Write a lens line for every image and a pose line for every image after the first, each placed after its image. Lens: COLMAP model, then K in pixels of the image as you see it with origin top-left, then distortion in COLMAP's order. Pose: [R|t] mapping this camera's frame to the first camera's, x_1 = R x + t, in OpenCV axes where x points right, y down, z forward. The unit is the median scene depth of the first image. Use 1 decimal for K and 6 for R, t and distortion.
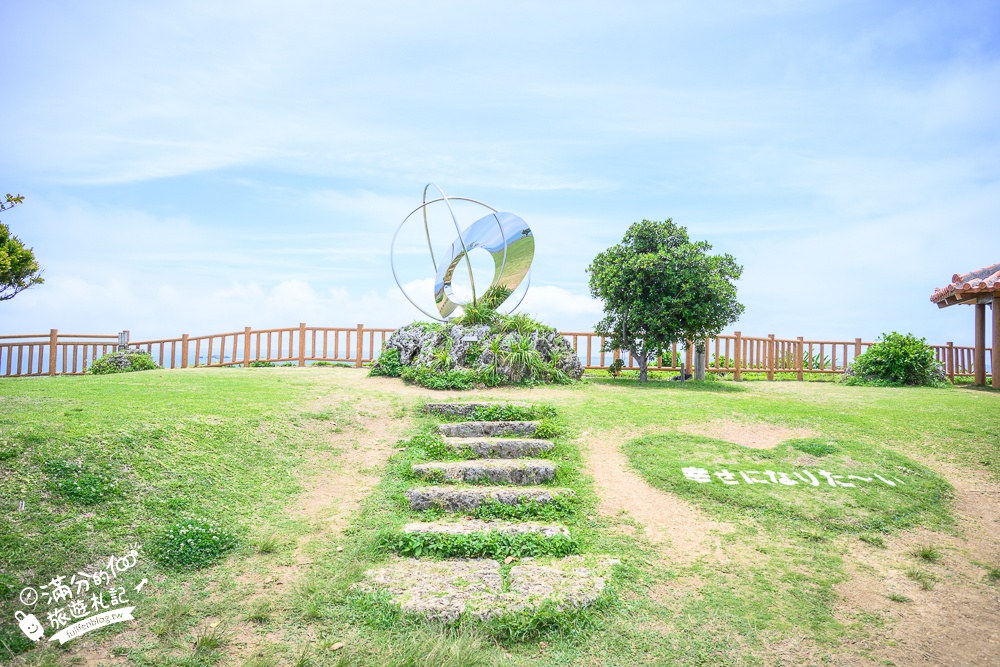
lens RADIAL K [[672.9, 0, 498.6], [0, 672.9, 333.6], [0, 0, 1]] dist [-0.005703, -0.001147]
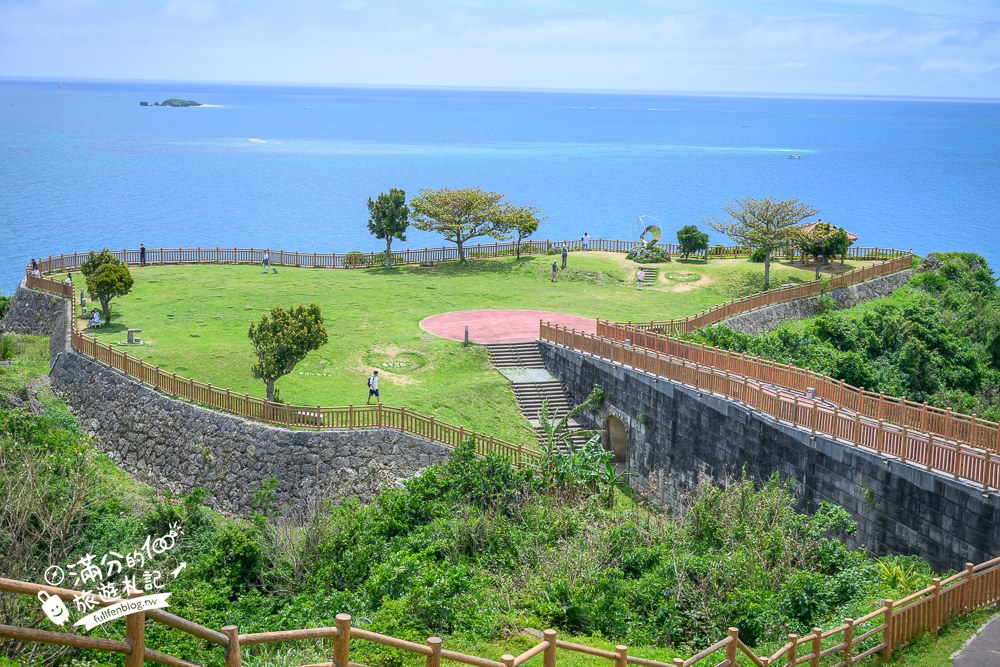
lens RADIAL K [[1442.1, 0, 491.3], [0, 1442.1, 334.2], [0, 0, 1]] dist [-0.011595, 0.000000]
pose [[0.984635, 0.030011, -0.172029, 0.602739], [0.004145, 0.980828, 0.194834, -1.325955], [0.174578, -0.192553, 0.965632, -8.594977]]
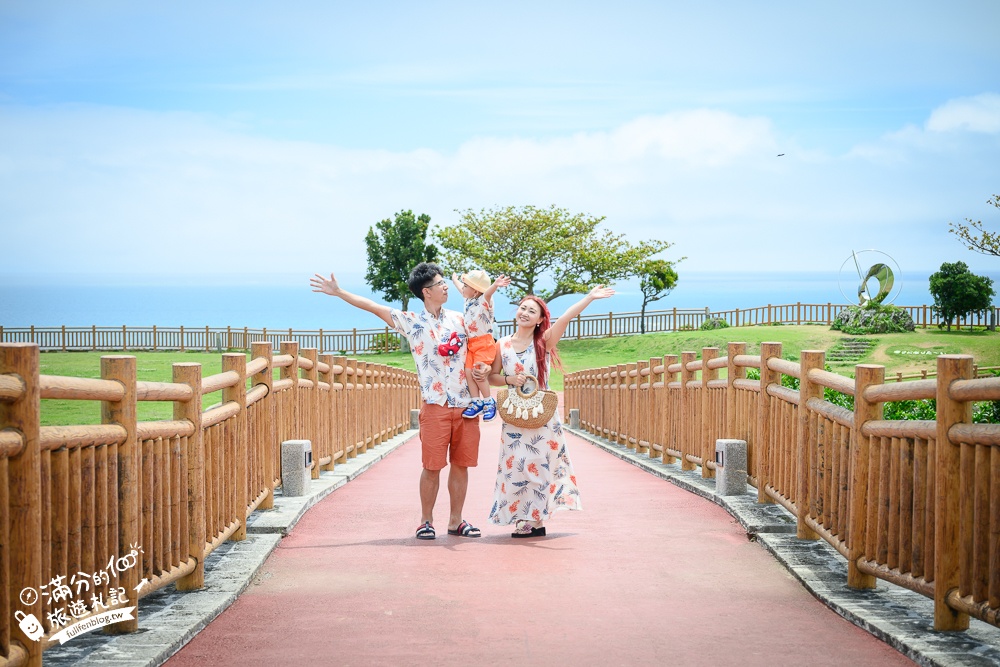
lens RADIAL K [[1555.0, 0, 500.5], [0, 1555.0, 336.9], [0, 0, 1]] dist [0.003861, 0.000000]
pose [[0.902261, -0.004366, -0.431168, 1.131001], [0.033713, 0.997602, 0.060447, -0.285324], [0.429870, -0.069075, 0.900245, -4.468007]]
